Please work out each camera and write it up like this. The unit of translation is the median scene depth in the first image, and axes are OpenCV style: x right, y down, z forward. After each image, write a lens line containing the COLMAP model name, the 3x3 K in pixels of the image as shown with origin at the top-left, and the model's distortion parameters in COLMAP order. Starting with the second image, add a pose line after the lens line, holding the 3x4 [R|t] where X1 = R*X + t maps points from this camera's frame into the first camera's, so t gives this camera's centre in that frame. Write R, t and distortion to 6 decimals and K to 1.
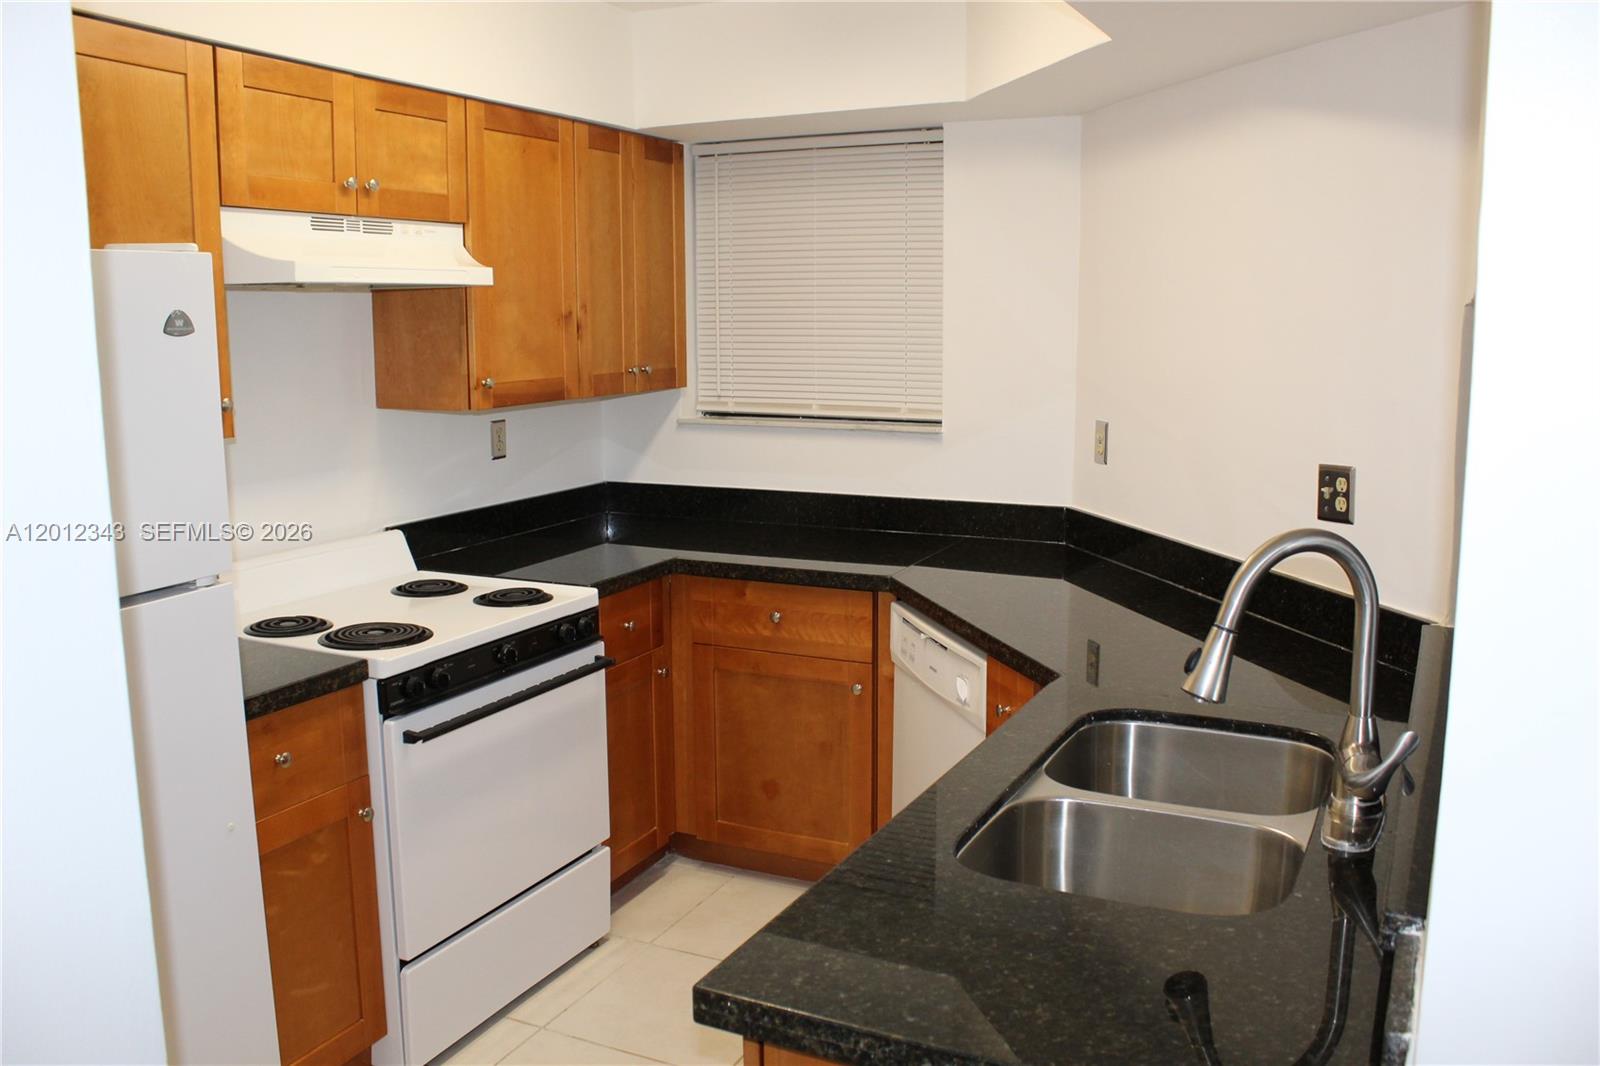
lens RADIAL K [[1330.2, 0, 806.6], [0, 1330.2, 535.1], [0, 0, 1]] dist [-0.149976, 0.116330]
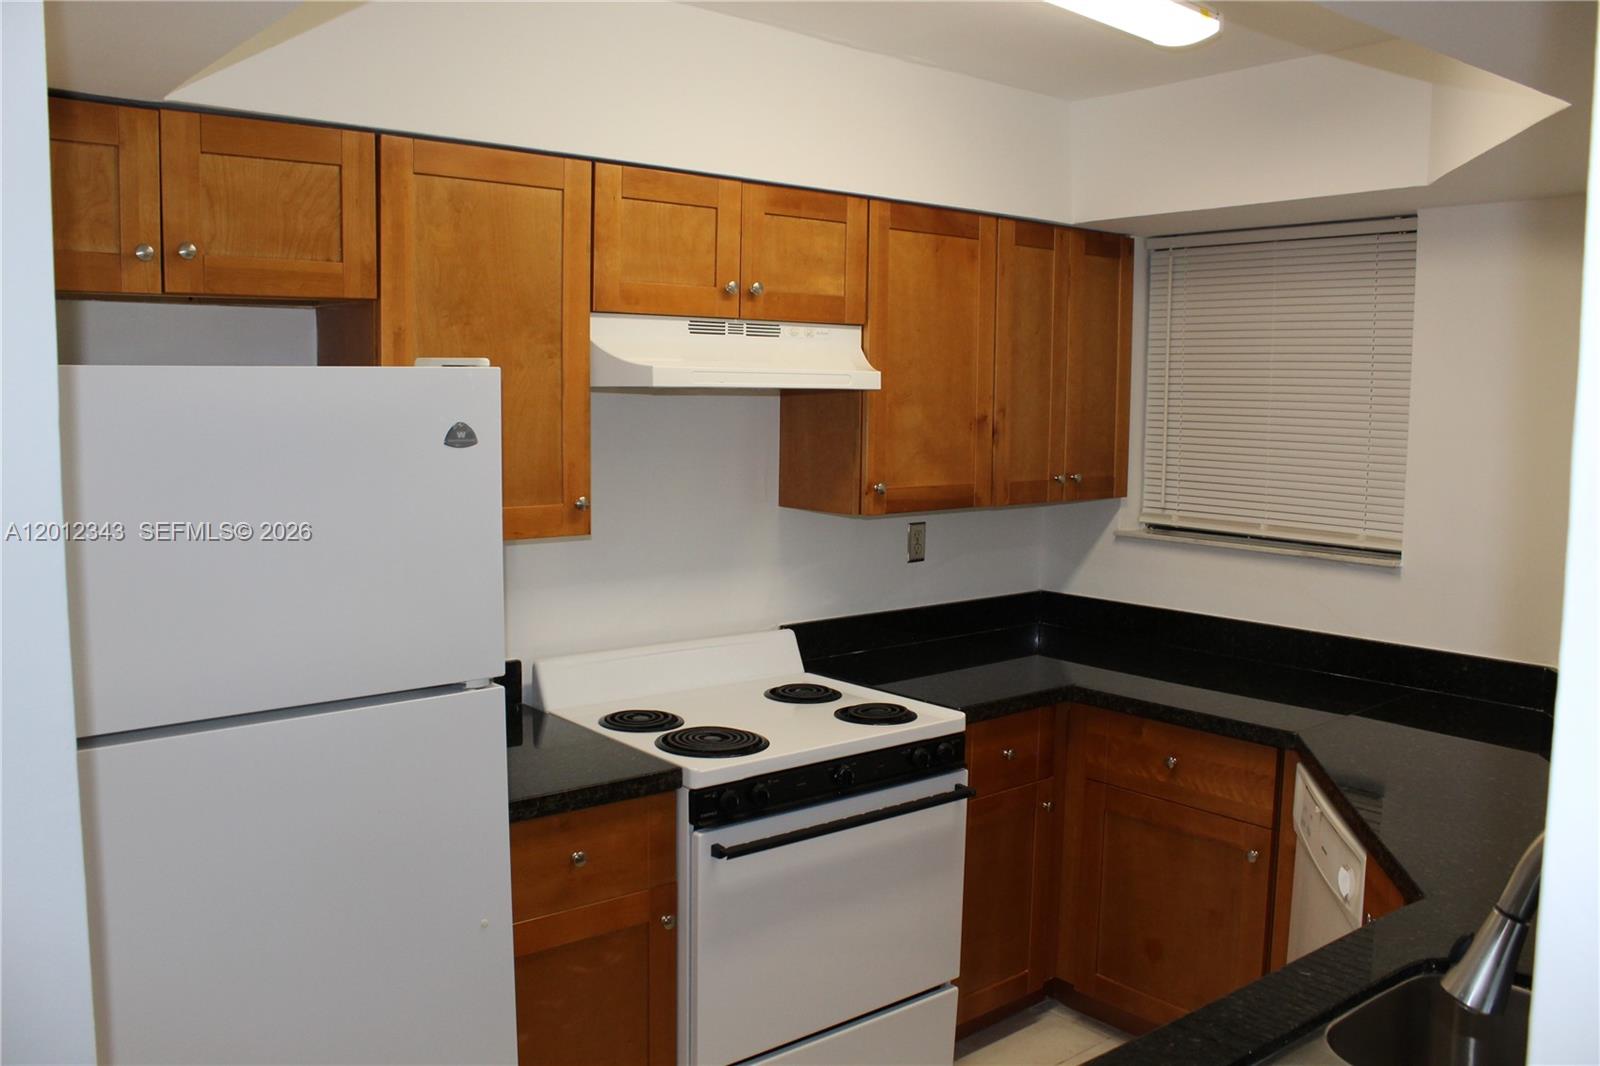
lens RADIAL K [[1330.2, 0, 797.9], [0, 1330.2, 544.3], [0, 0, 1]] dist [-0.149976, 0.116330]
pose [[0.905918, 0.061893, -0.418905, 0.123250], [-0.084241, 0.995829, -0.035045, -0.036604], [0.414989, 0.067037, 0.907353, 0.091567]]
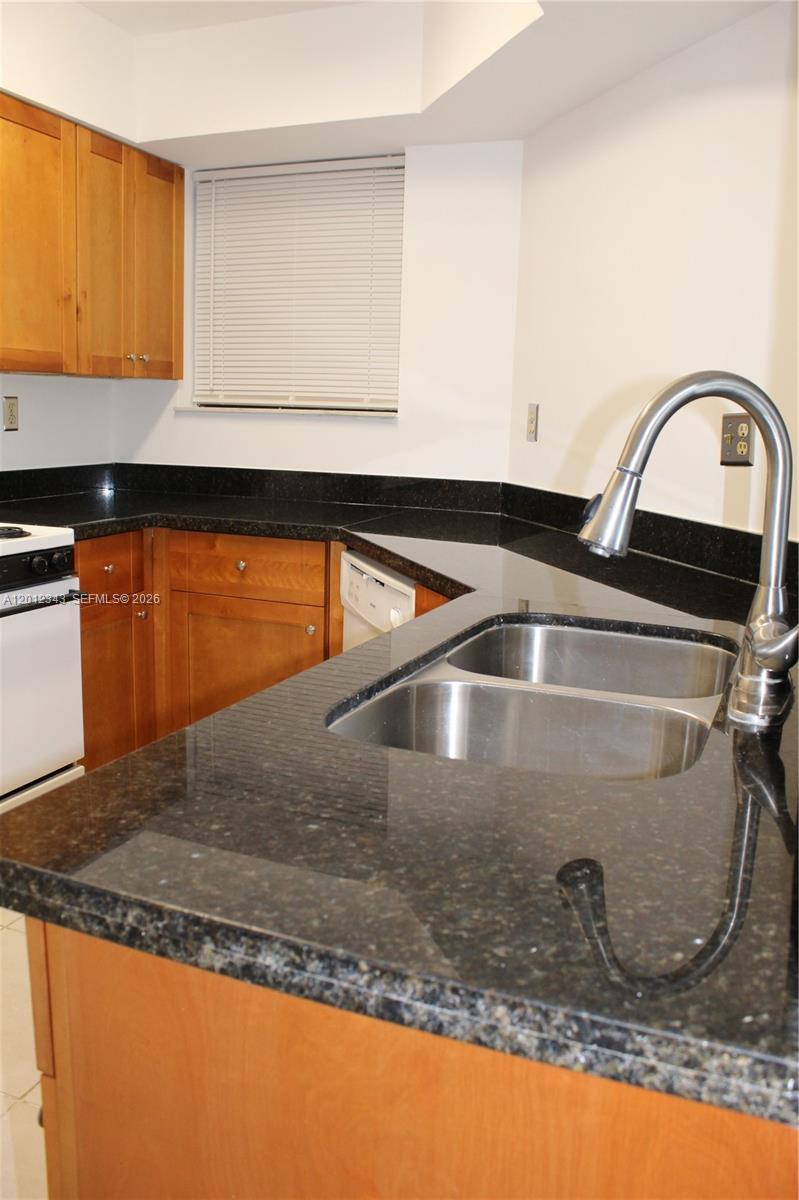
lens RADIAL K [[997.7, 0, 402.2], [0, 997.7, 594.6], [0, 0, 1]] dist [-0.149976, 0.116330]
pose [[0.997167, 0.022273, 0.071842, 0.059234], [-0.023859, 0.999489, 0.021294, 0.072973], [-0.071331, -0.022948, 0.997189, 0.167302]]
